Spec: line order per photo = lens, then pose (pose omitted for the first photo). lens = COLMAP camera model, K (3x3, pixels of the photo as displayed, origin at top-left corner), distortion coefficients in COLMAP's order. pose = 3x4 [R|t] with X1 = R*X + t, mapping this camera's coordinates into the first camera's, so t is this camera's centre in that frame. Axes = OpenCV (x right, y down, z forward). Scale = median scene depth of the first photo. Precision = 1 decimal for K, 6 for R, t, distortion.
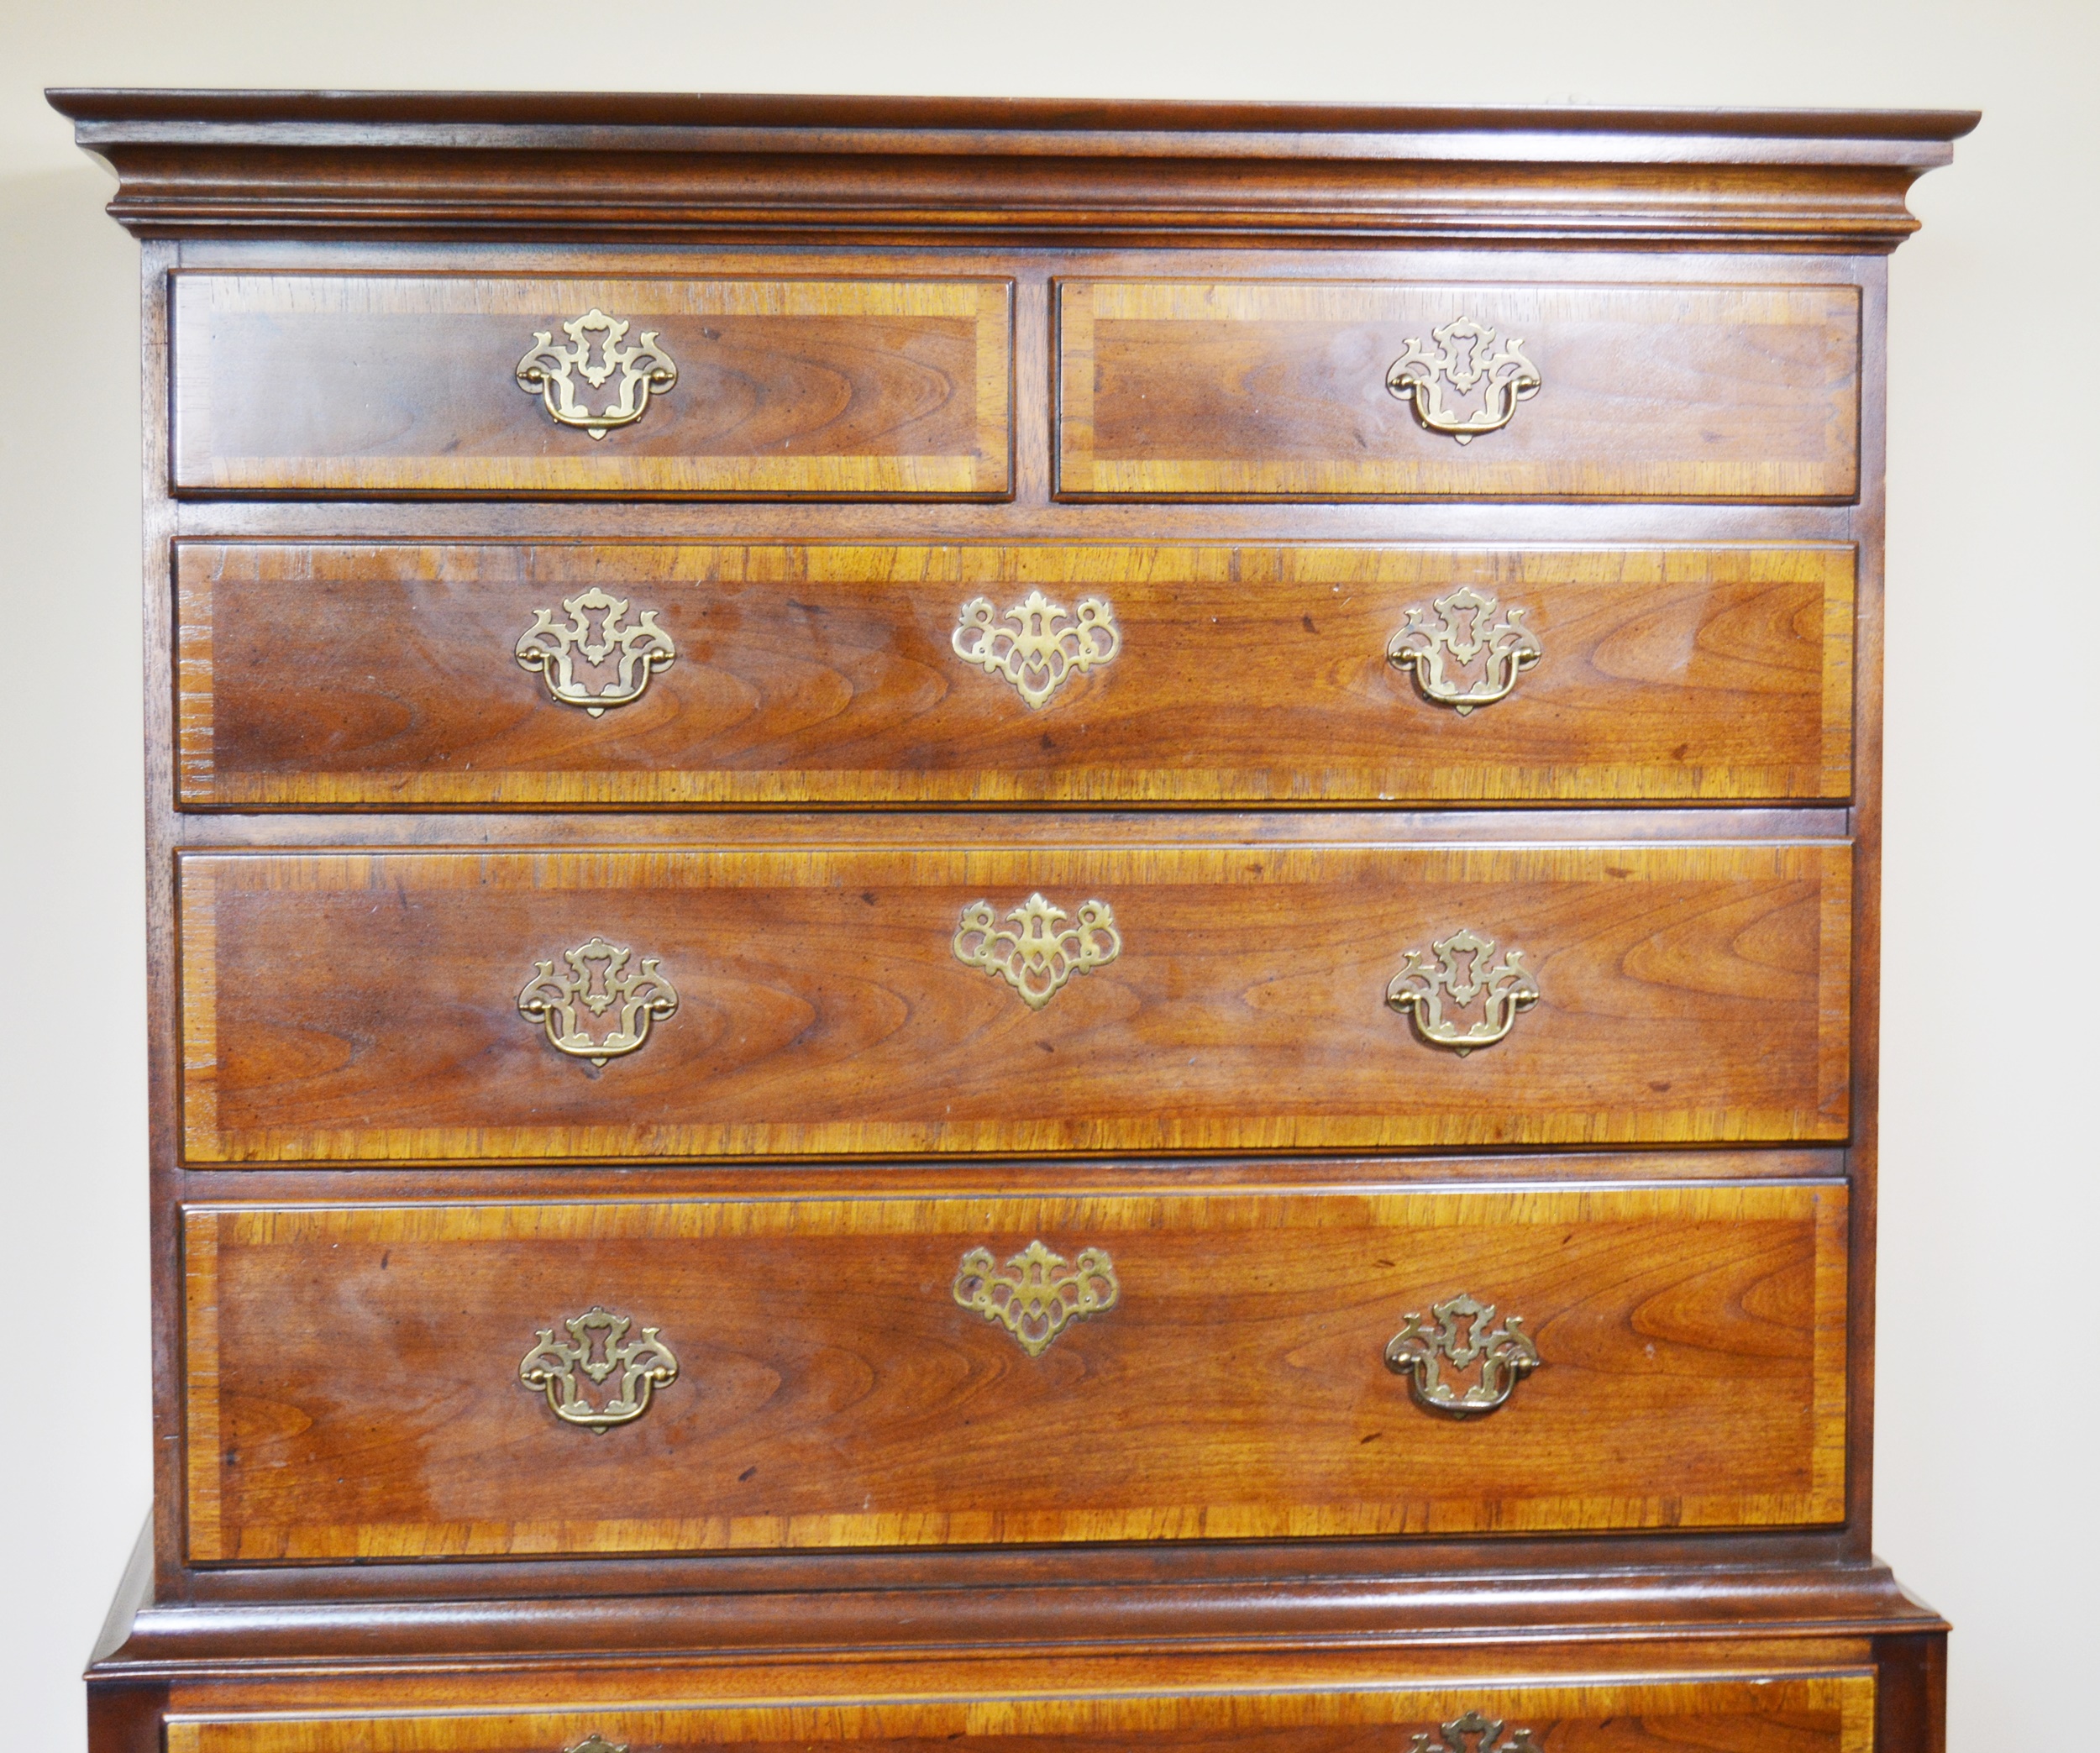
lens RADIAL K [[4966.5, 0, 1205.8], [0, 4966.5, 871.8], [0, 0, 1]] dist [-0.018095, -0.193736]
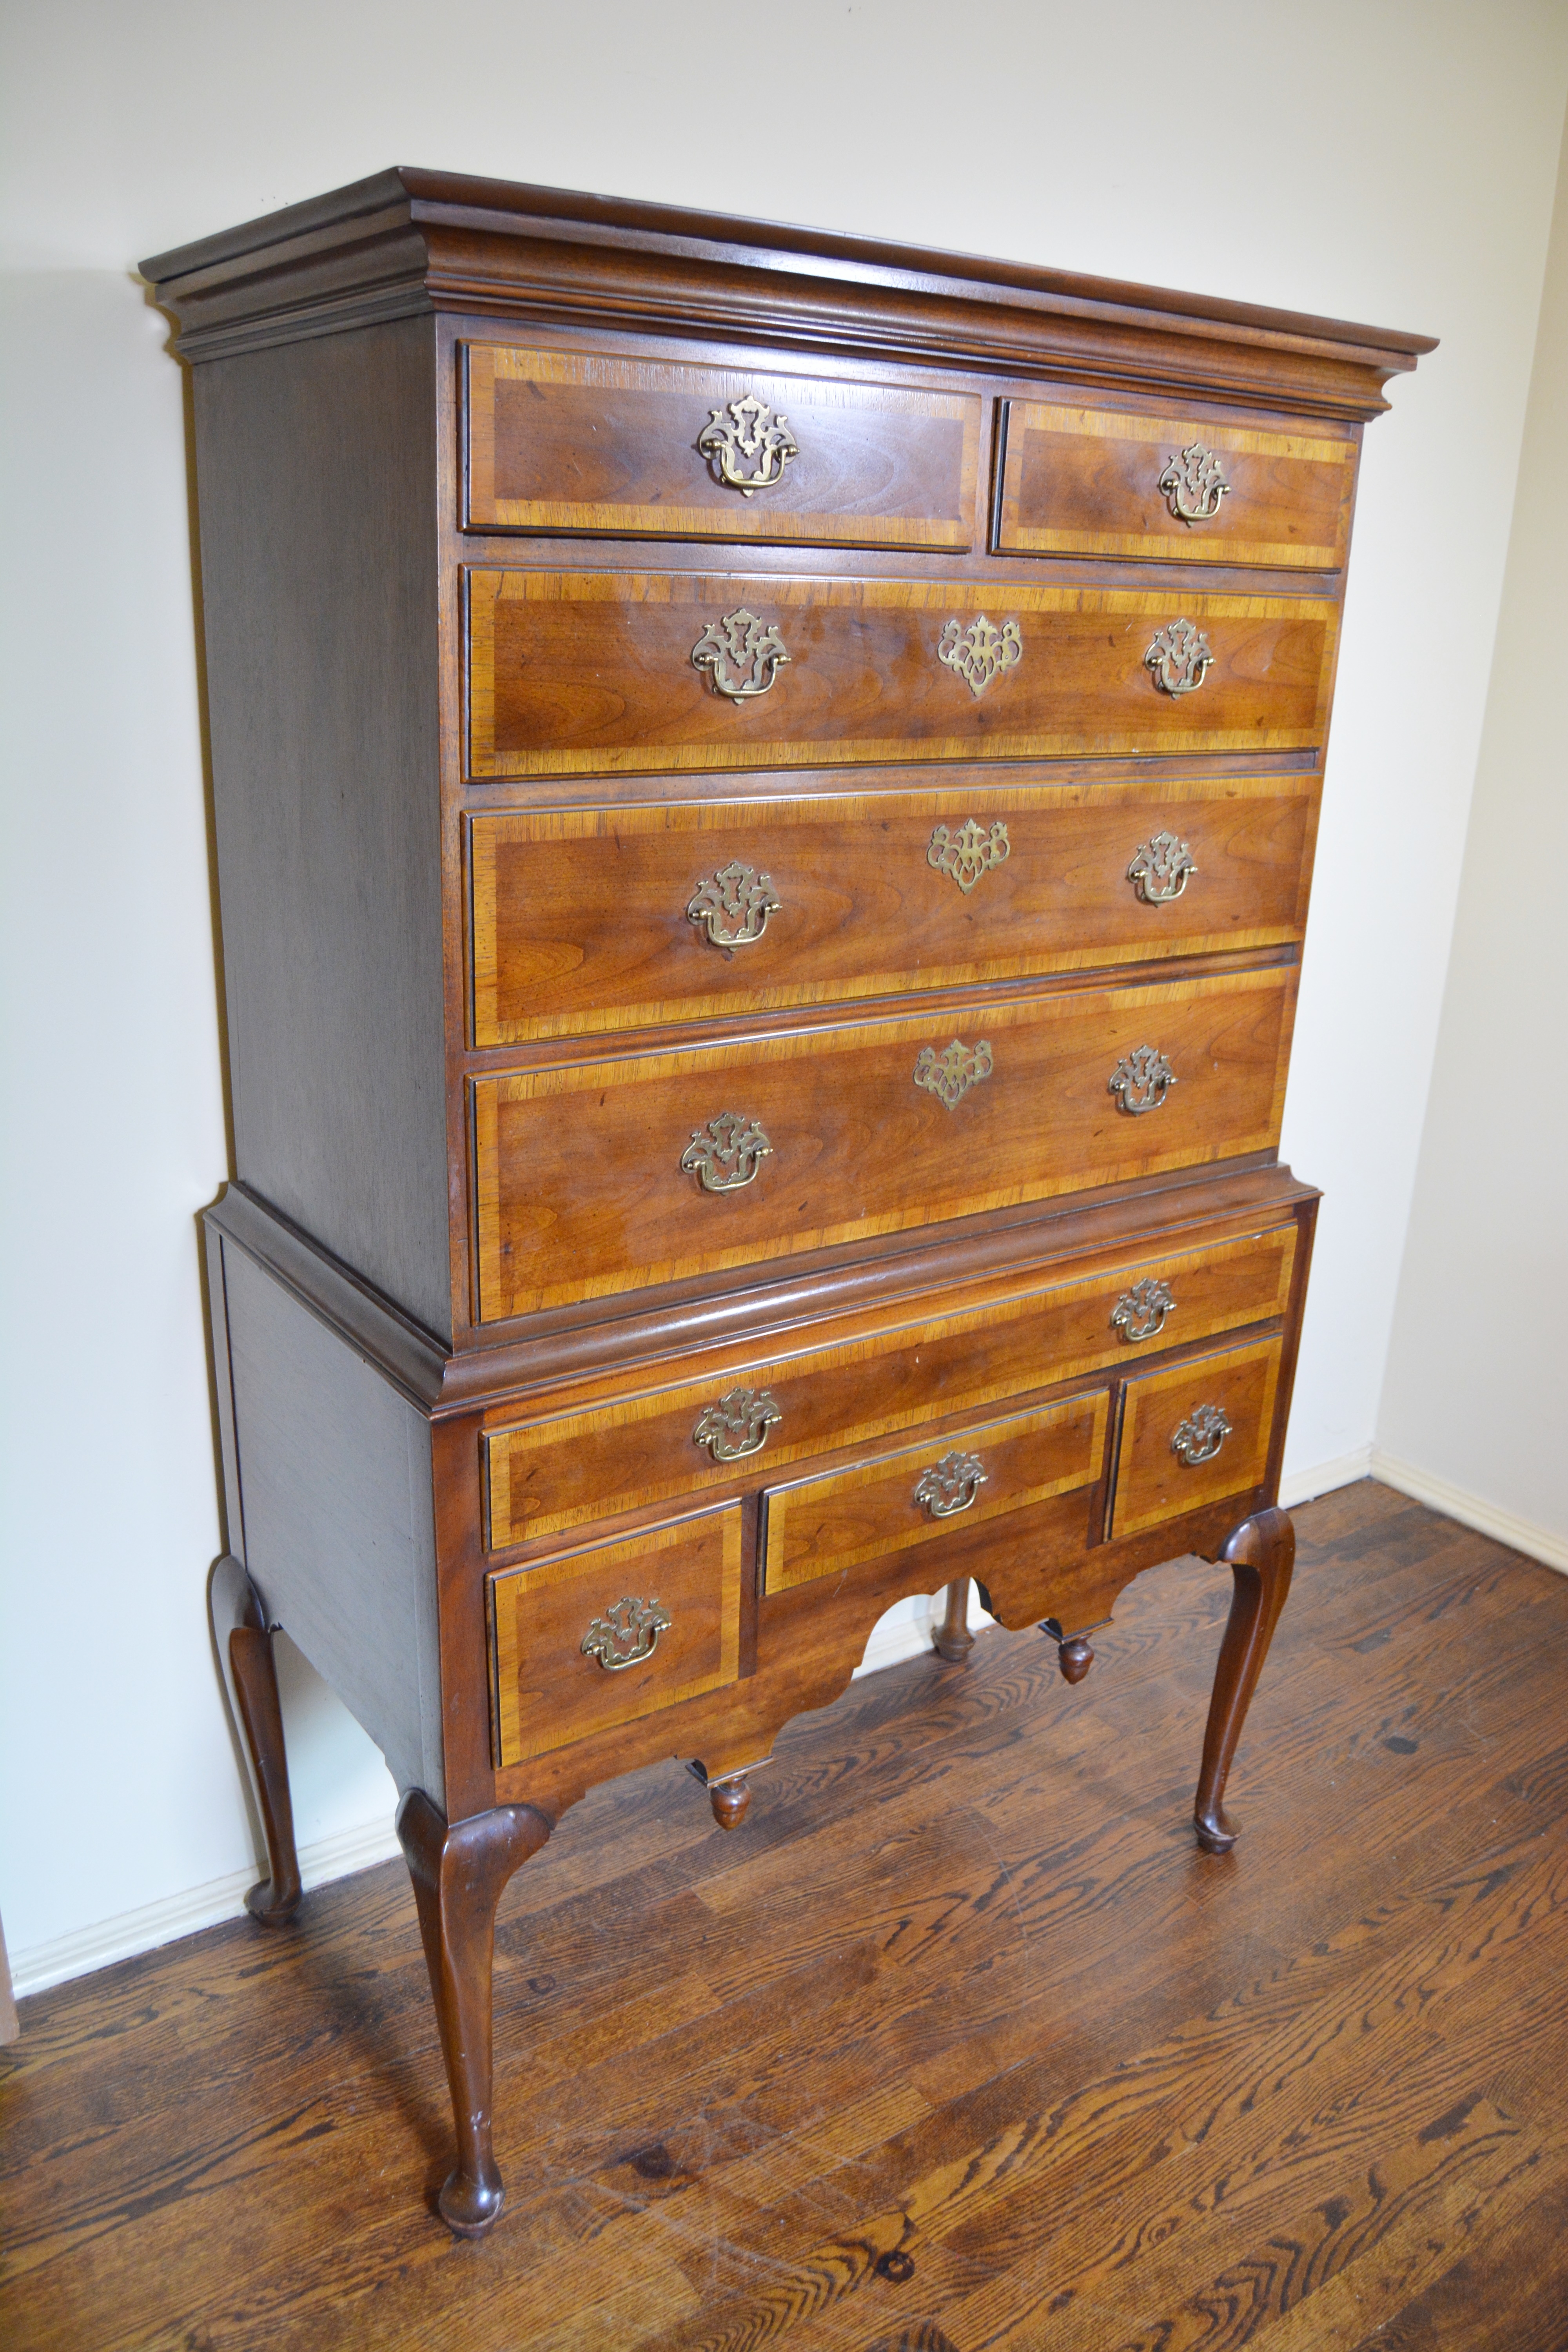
lens RADIAL K [[1842.6, 0, 781.7], [0, 1842.6, 1199.4], [0, 0, 1]] dist [-0.087908, 0.012240]
pose [[0.879885, -0.129330, 0.457249, -0.361122], [-0.002328, 0.961065, 0.276311, -0.039332], [-0.475182, -0.244186, 0.845326, 0.520327]]
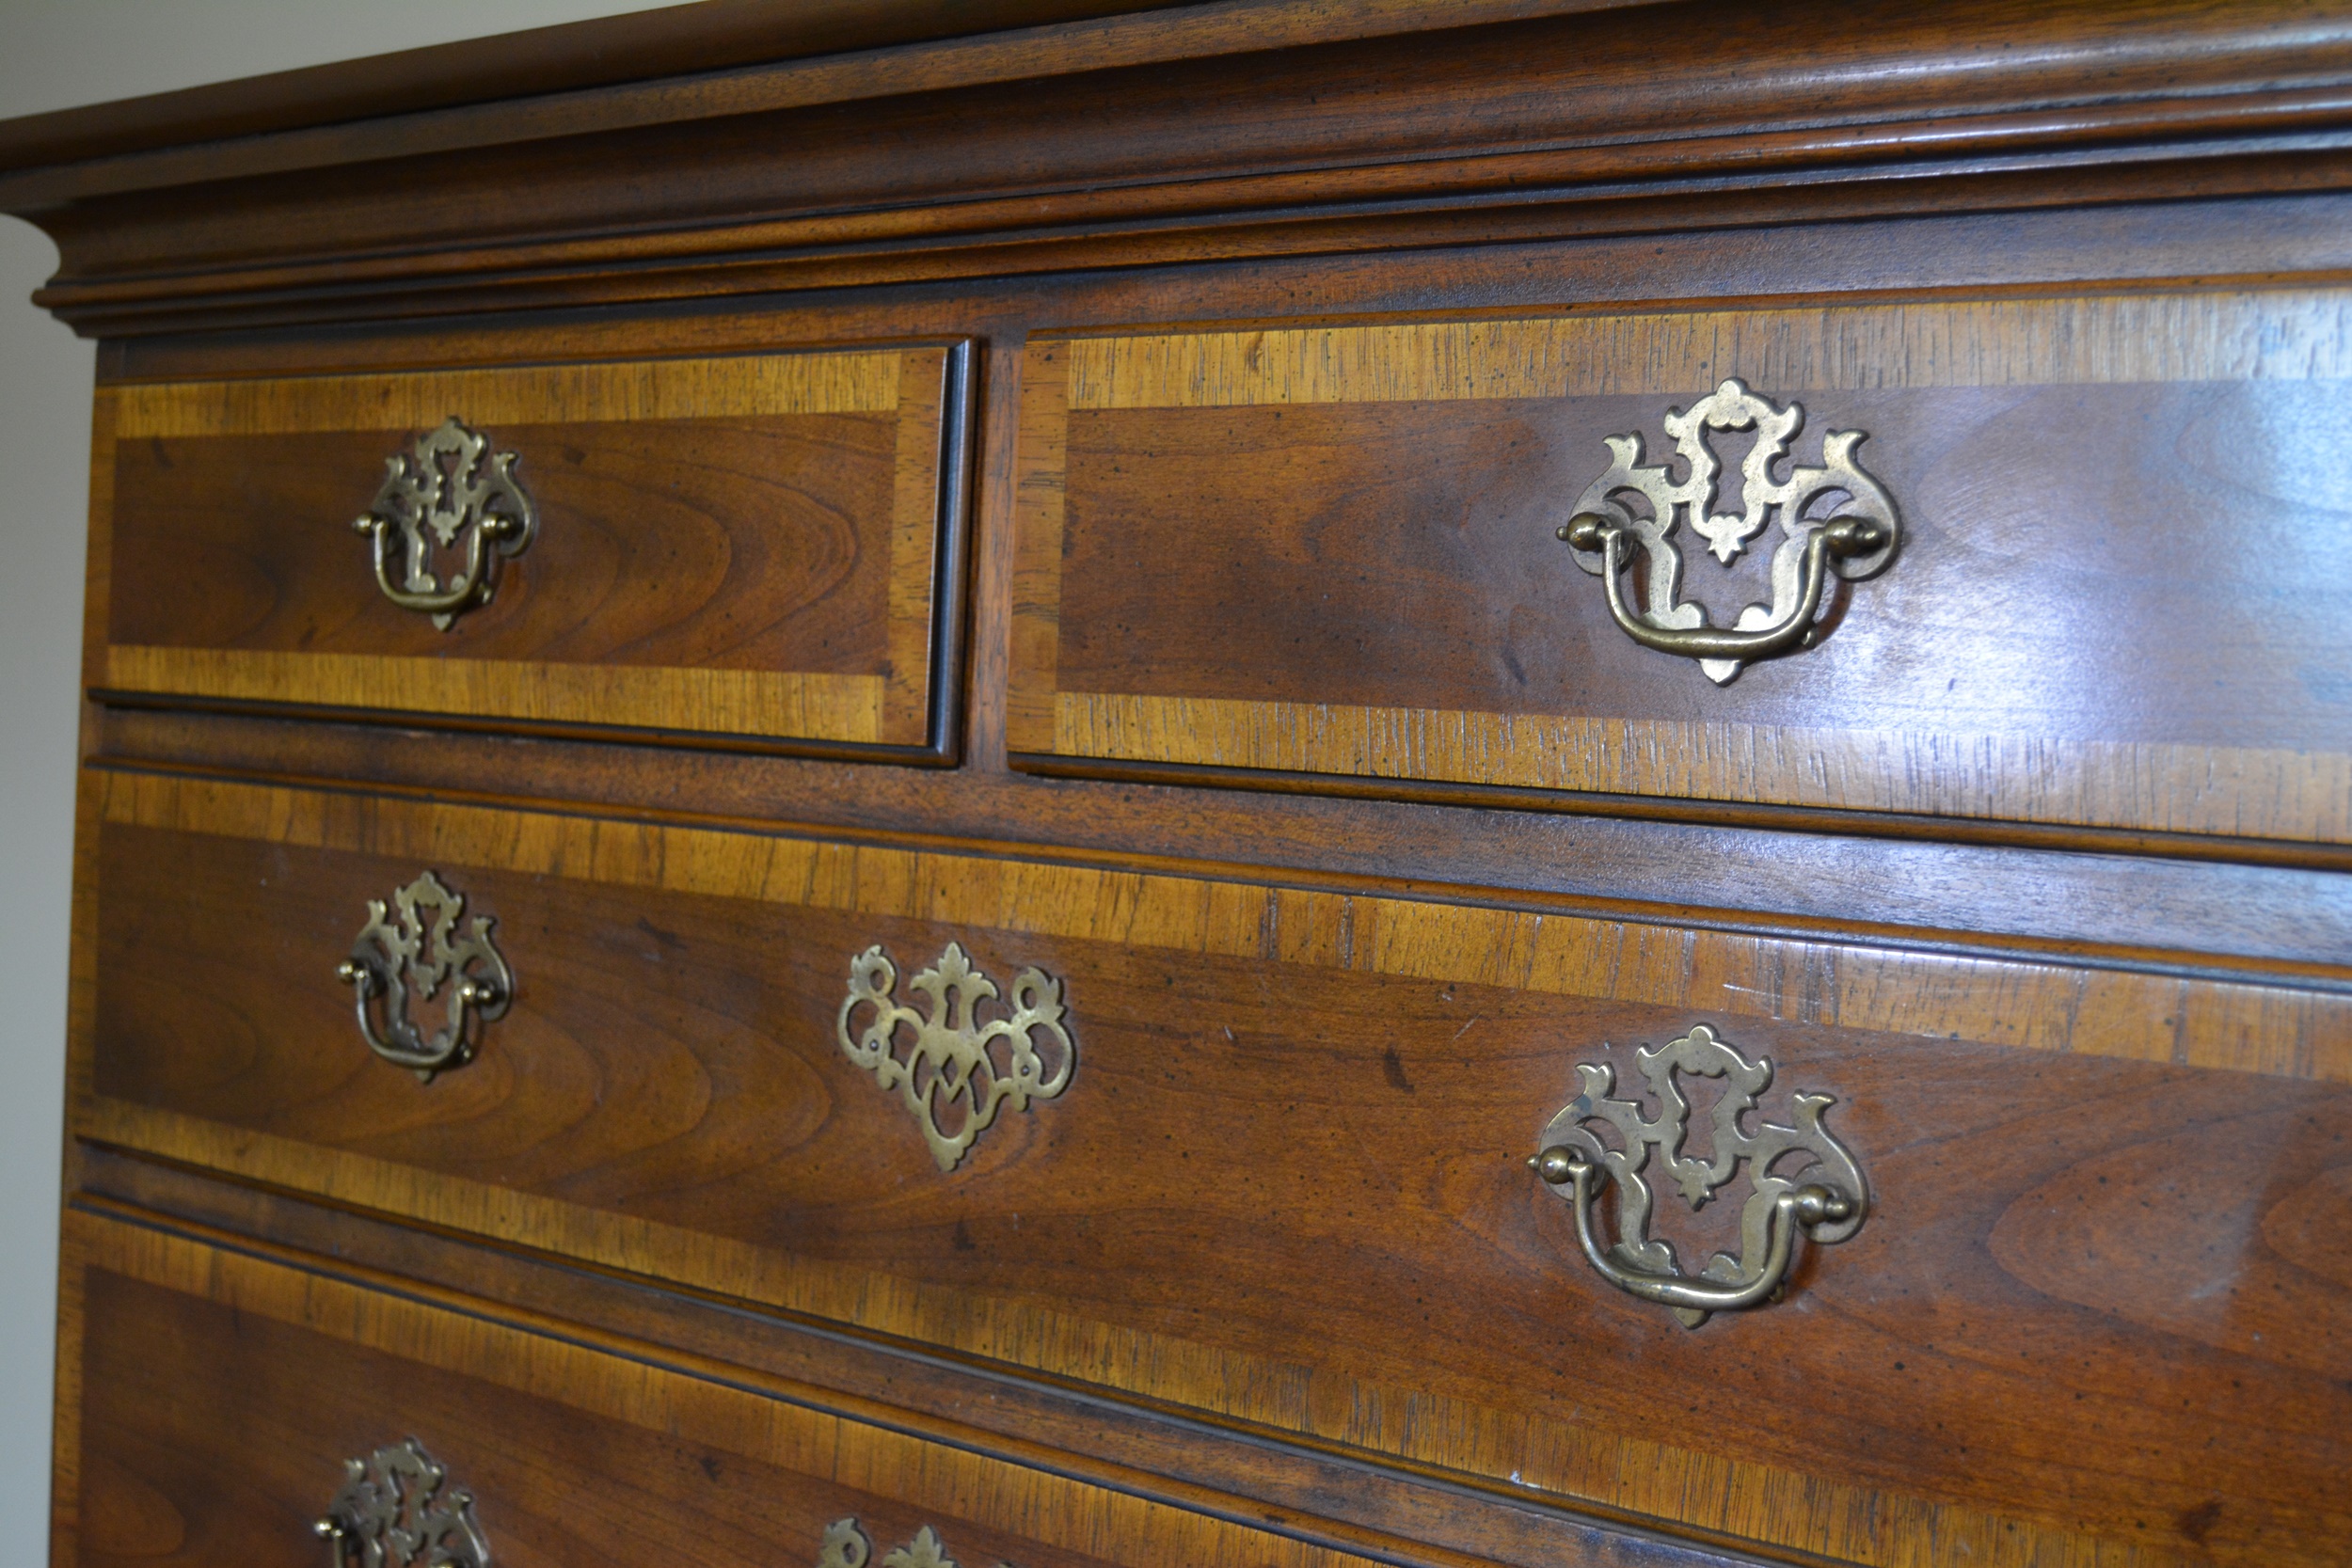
lens RADIAL K [[3046.8, 0, 1176.0], [0, 3046.8, 784.0], [0, 0, 1]] dist [-0.055197, -0.005692]
pose [[0.685592, 0.052419, -0.726097, 0.208494], [-0.095792, 0.995228, -0.018599, -0.069046], [0.721657, 0.082306, 0.687341, 0.797658]]
